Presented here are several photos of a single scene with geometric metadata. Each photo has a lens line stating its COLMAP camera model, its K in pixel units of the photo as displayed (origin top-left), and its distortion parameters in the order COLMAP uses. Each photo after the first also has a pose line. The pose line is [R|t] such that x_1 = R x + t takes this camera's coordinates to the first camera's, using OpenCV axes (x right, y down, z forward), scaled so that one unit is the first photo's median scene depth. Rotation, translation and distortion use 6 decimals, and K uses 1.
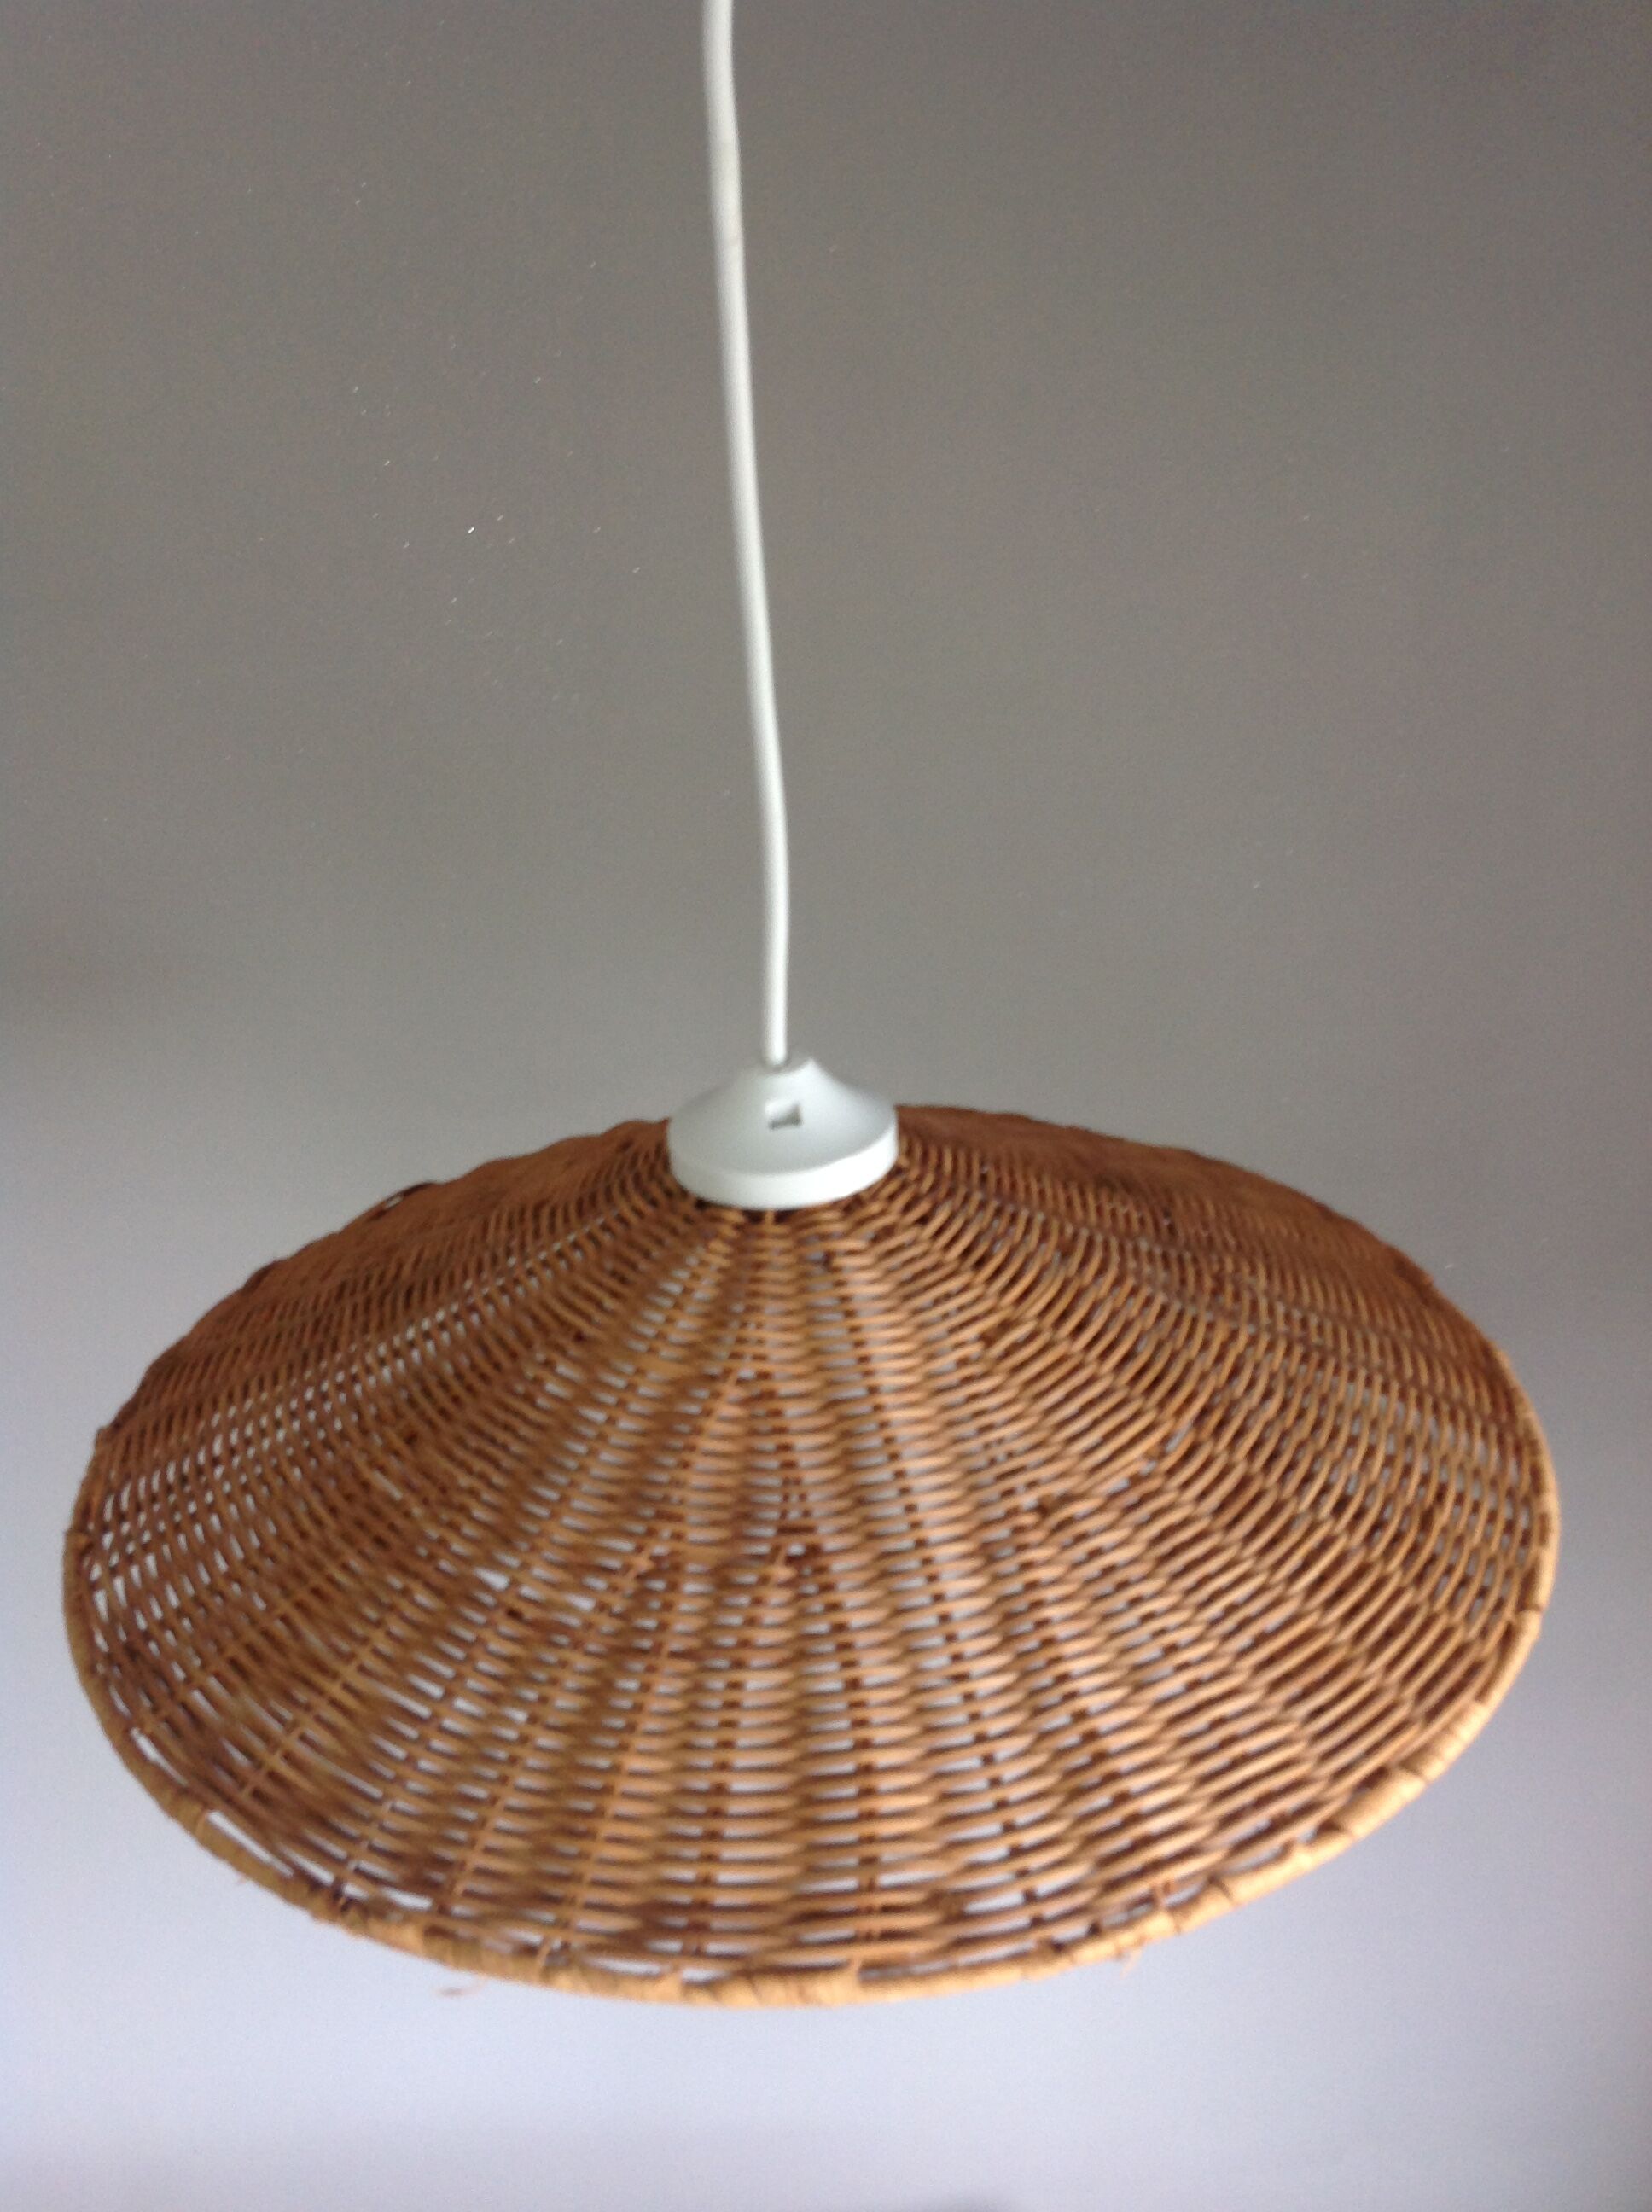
lens RADIAL K [[2361.6, 0, 826.0], [0, 2361.6, 1106.0], [0, 0, 1]] dist [-0.001467, -0.005940]
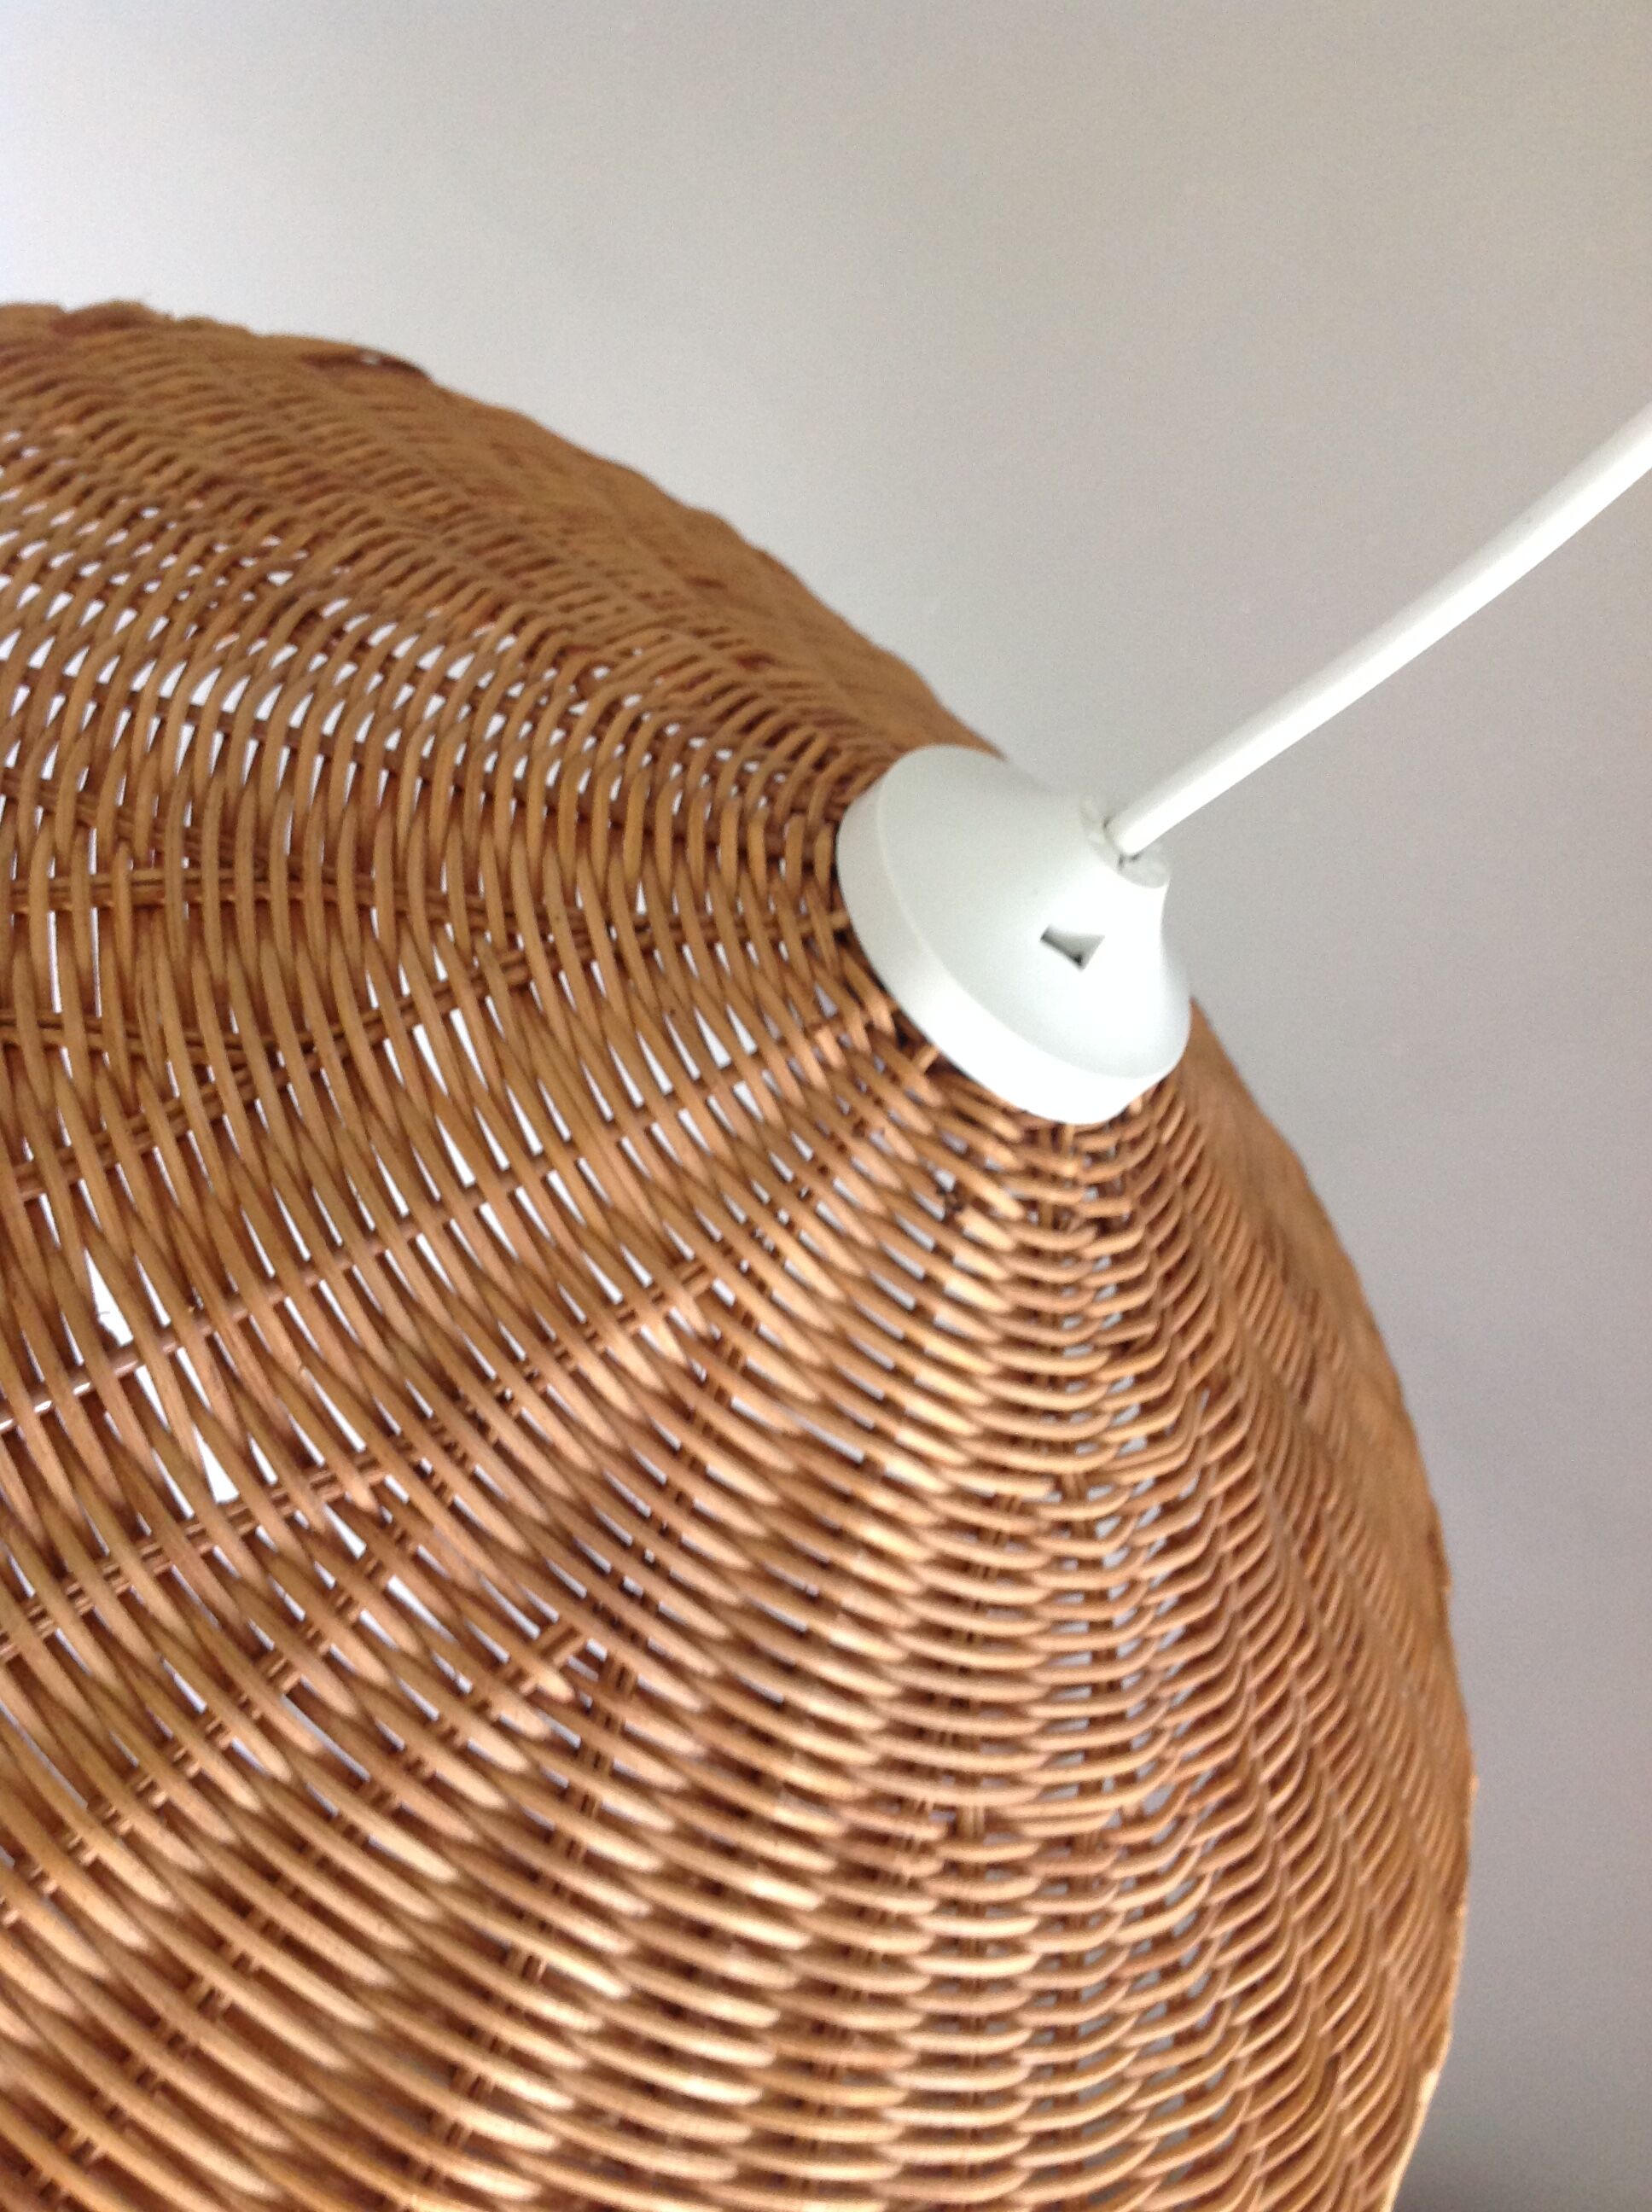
lens RADIAL K [[2361.6, 0, 826.0], [0, 2361.6, 1106.0], [0, 0, 1]] dist [-0.001467, -0.005940]
pose [[0.706300, 0.647412, 0.286353, -0.190816], [-0.704319, 0.683363, 0.192222, -0.034151], [-0.071236, -0.337451, 0.938644, 0.488509]]
